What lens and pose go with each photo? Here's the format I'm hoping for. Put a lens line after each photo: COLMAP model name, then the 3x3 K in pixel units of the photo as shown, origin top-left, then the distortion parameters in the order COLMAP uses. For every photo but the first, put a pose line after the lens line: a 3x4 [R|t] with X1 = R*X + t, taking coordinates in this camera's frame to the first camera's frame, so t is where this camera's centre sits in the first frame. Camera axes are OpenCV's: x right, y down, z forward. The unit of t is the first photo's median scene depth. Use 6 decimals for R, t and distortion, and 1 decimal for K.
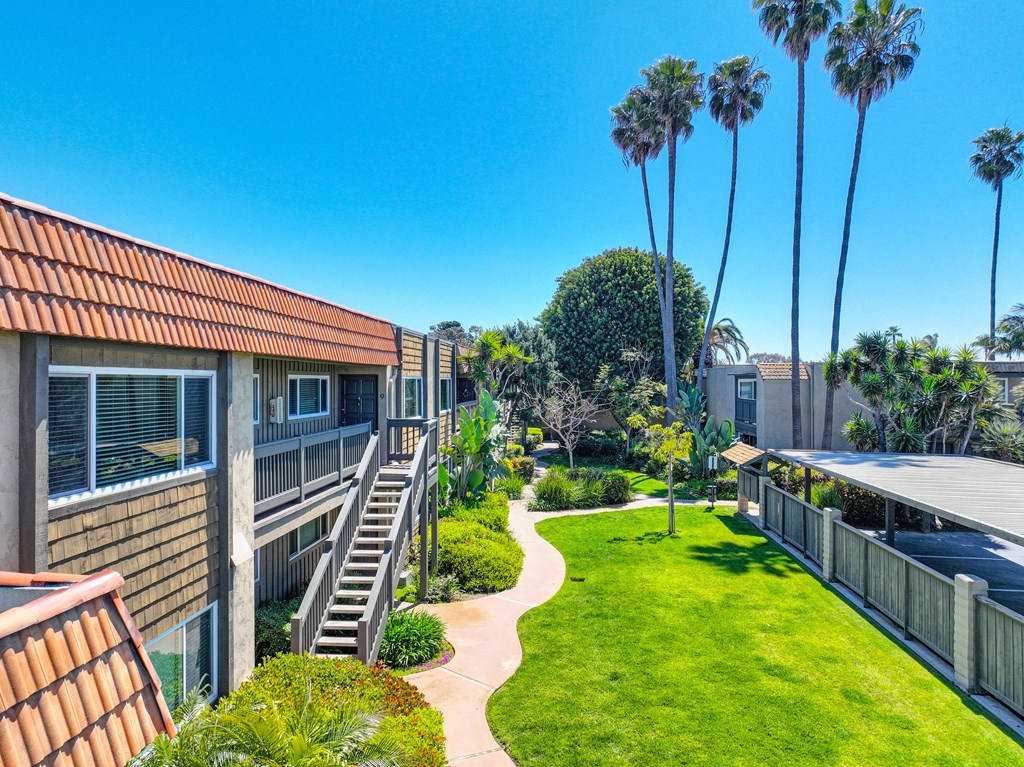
lens RADIAL K [[722.2, 0, 509.9], [0, 722.2, 418.9], [0, 0, 1]] dist [0.008448, -0.001265]
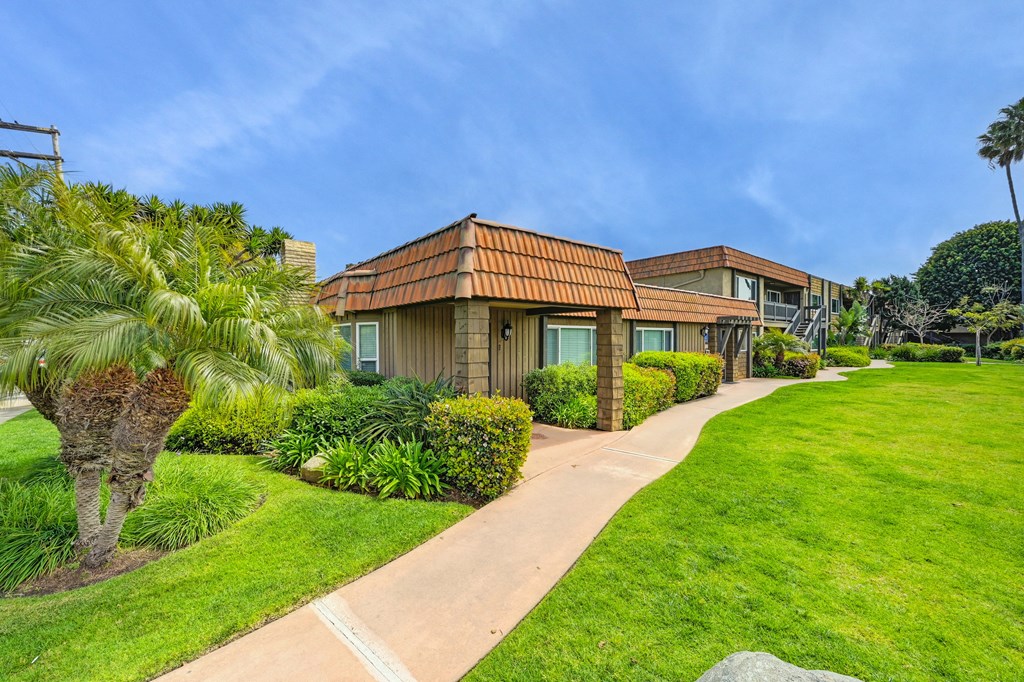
lens RADIAL K [[414.6, 0, 514.8], [0, 414.6, 347.5], [0, 0, 1]] dist [0.006701, -0.000040]
pose [[0.714093, -0.001048, -0.700050, 0.109713], [-0.027373, 0.999192, -0.029418, 0.163957], [0.699515, 0.040170, 0.713488, -0.645205]]
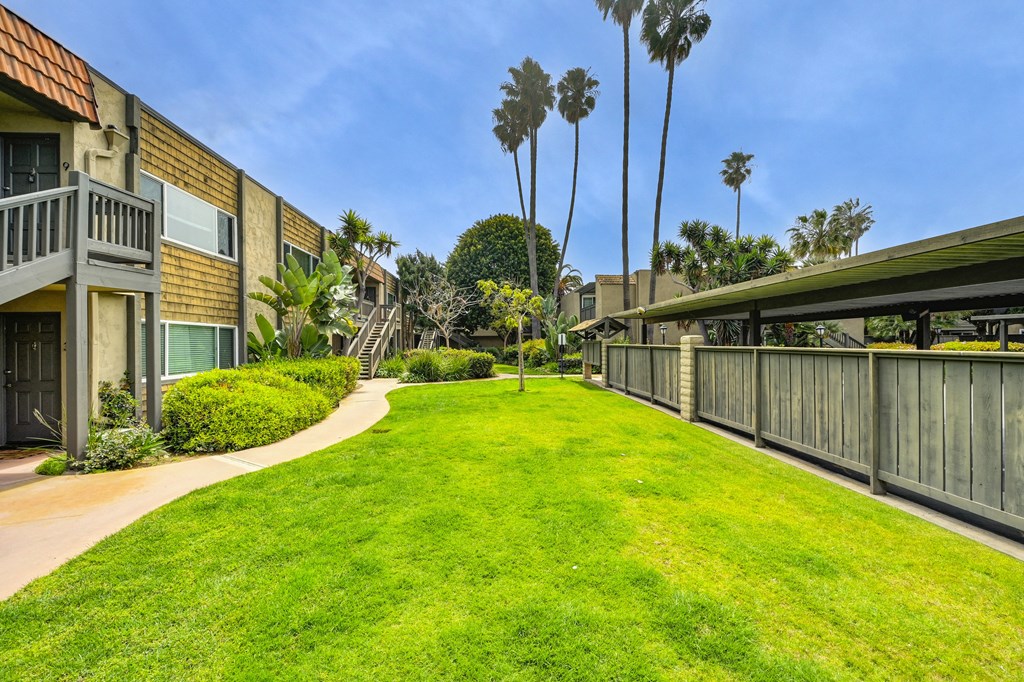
lens RADIAL K [[414.6, 0, 514.8], [0, 414.6, 347.5], [0, 0, 1]] dist [0.006701, -0.000040]
pose [[0.989614, -0.009010, 0.143470, 0.118924], [0.013840, 0.999369, -0.032704, 0.104318], [-0.143085, 0.034350, 0.989114, 0.379519]]
